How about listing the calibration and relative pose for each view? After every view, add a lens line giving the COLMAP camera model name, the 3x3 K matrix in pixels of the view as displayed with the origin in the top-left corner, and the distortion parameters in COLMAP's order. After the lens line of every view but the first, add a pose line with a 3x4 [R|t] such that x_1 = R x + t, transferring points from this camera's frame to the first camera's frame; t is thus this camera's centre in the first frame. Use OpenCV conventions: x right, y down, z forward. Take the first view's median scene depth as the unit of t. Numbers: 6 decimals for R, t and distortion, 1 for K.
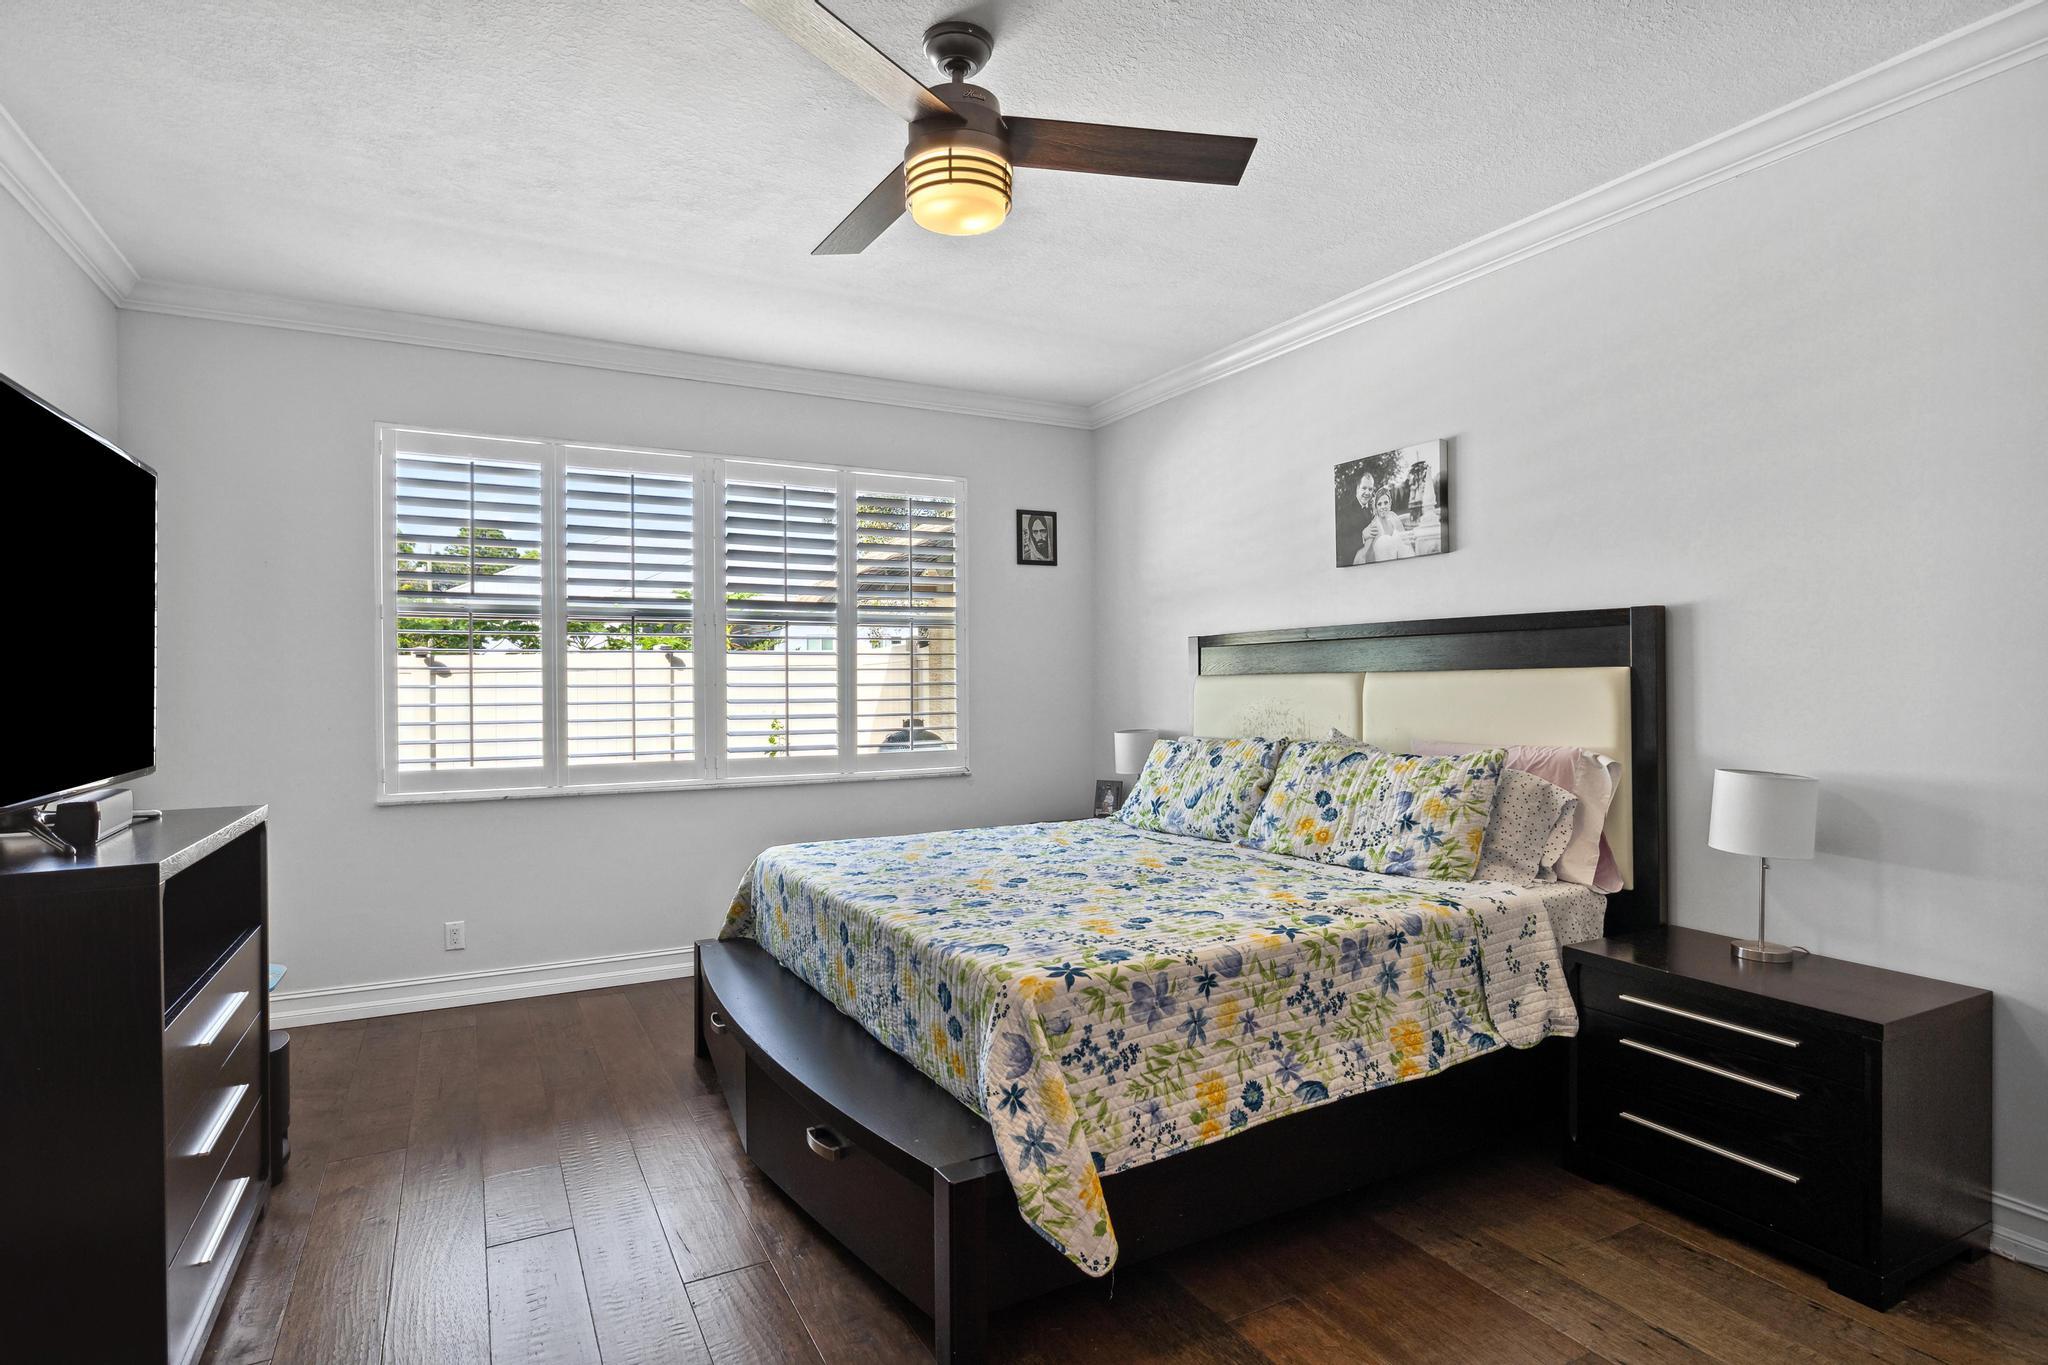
lens RADIAL K [[1003.0, 0, 1022.6], [0, 1003.0, 687.7], [0, 0, 1]] dist [-0.001847, 0.003093]
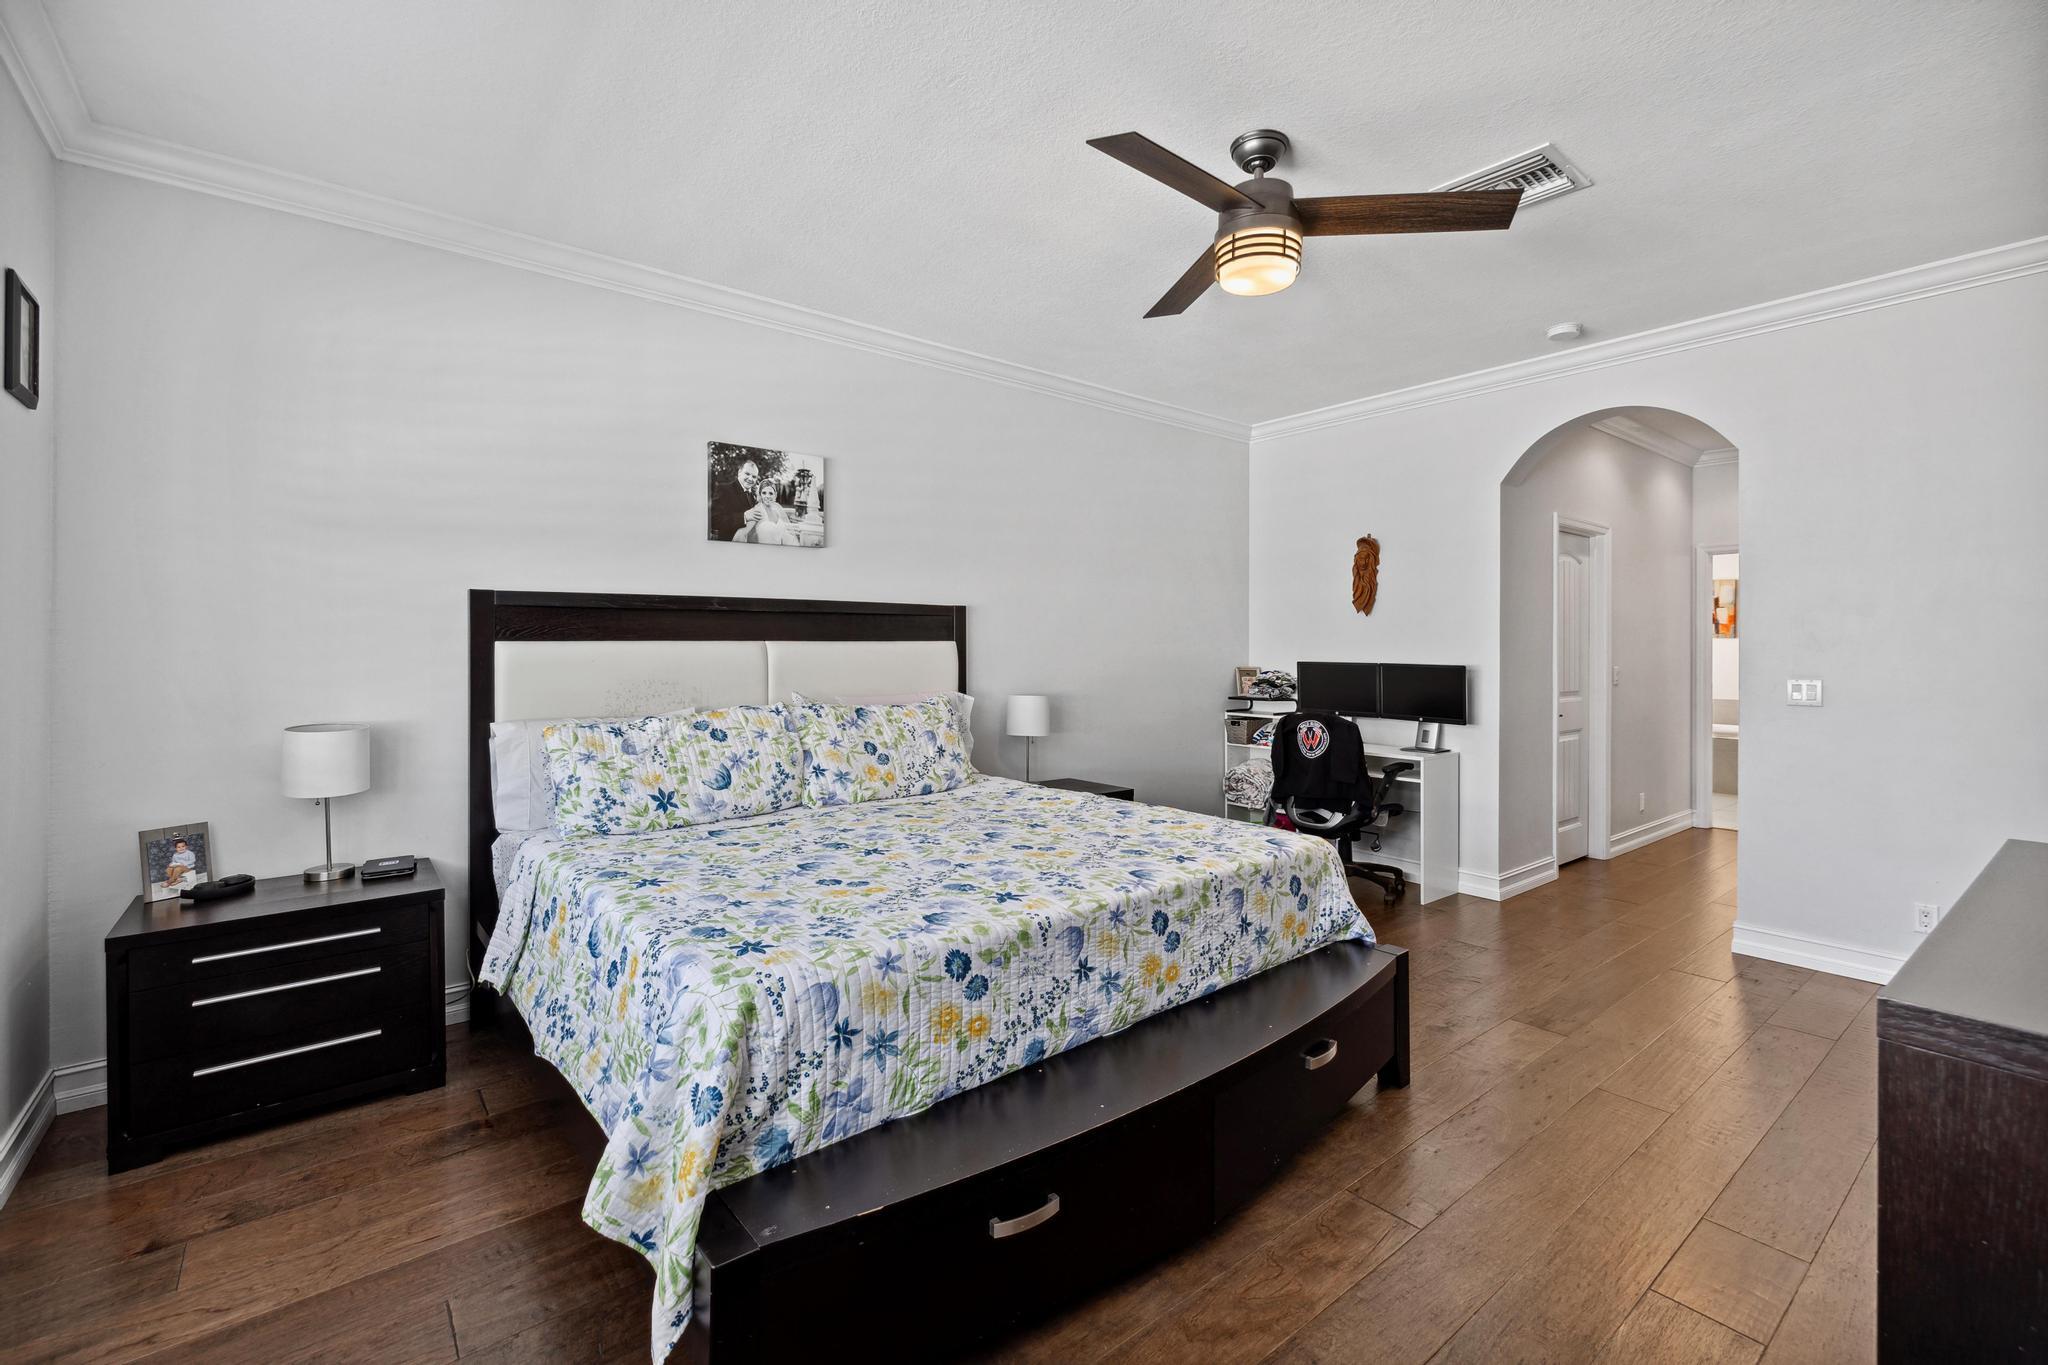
lens RADIAL K [[882.4, 0, 1009.7], [0, 882.4, 645.0], [0, 0, 1]] dist [0.005113, -0.000202]
pose [[-0.146548, 0.006414, 0.989183, -0.681957], [0.004062, 0.999974, -0.005883, -0.004307], [-0.989195, 0.003156, -0.146570, 0.887984]]
